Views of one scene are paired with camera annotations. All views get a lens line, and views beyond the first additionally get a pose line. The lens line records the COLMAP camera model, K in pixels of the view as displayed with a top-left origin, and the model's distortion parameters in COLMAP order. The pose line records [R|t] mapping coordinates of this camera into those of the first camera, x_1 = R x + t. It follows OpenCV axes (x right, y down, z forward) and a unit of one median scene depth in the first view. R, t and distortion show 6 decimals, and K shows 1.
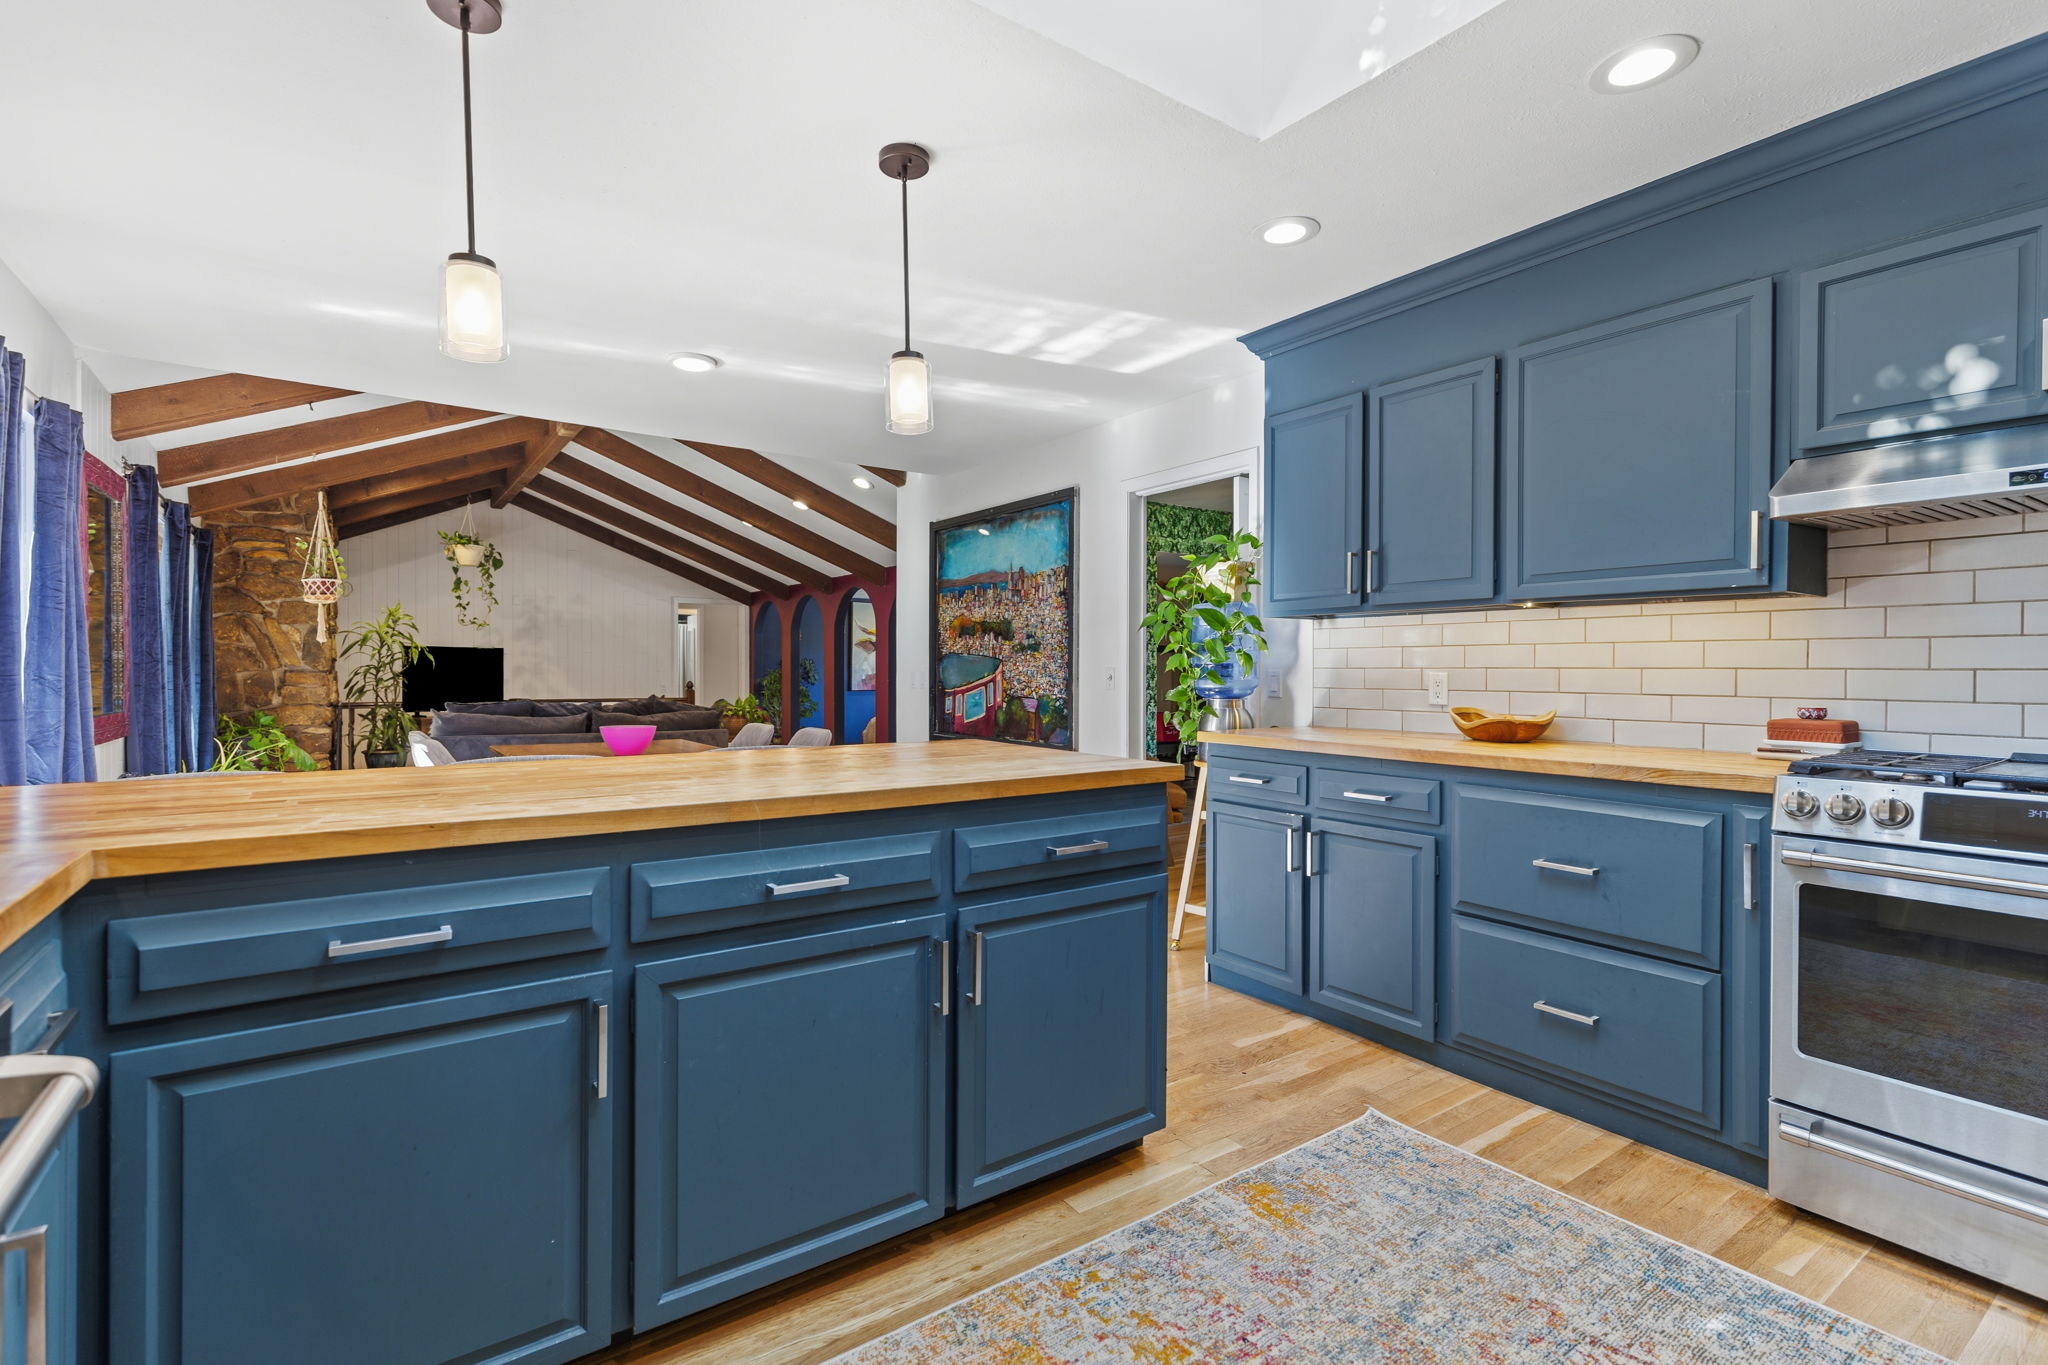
lens RADIAL K [[941.7, 0, 1024.0], [0, 941.7, 682.5], [0, 0, 1]] dist [-0.000641, -0.000046]
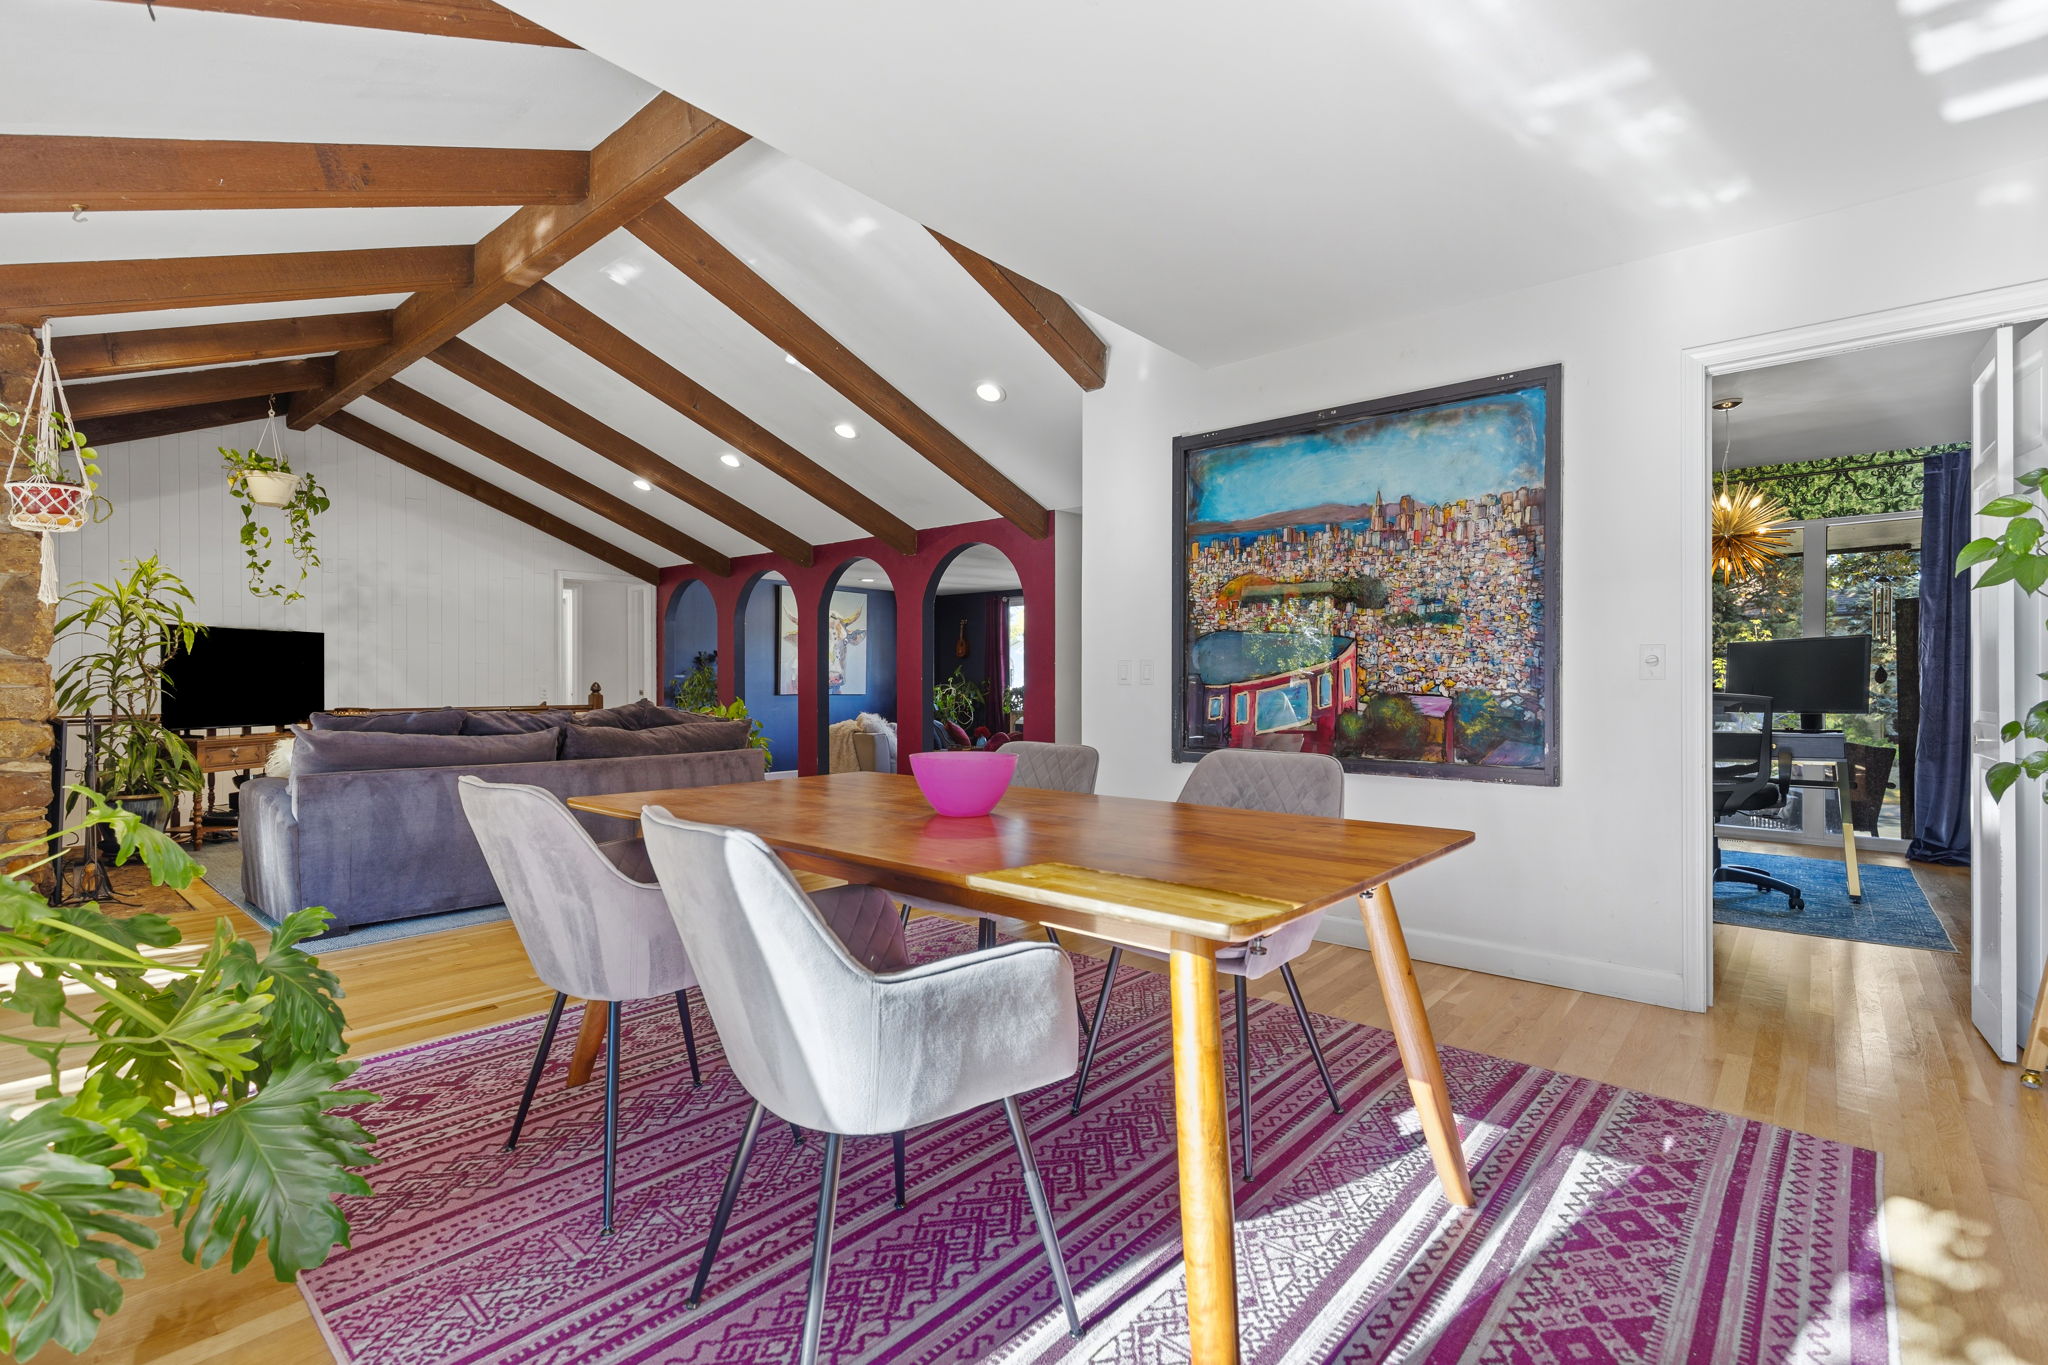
lens RADIAL K [[926.2, 0, 1024.0], [0, 926.2, 682.5], [0, 0, 1]] dist [0.001400, 0.000150]
pose [[0.970598, -0.002557, 0.240692, -0.368038], [0.004448, 0.999963, -0.007315, 0.009580], [-0.240665, 0.008171, 0.970574, 0.389057]]
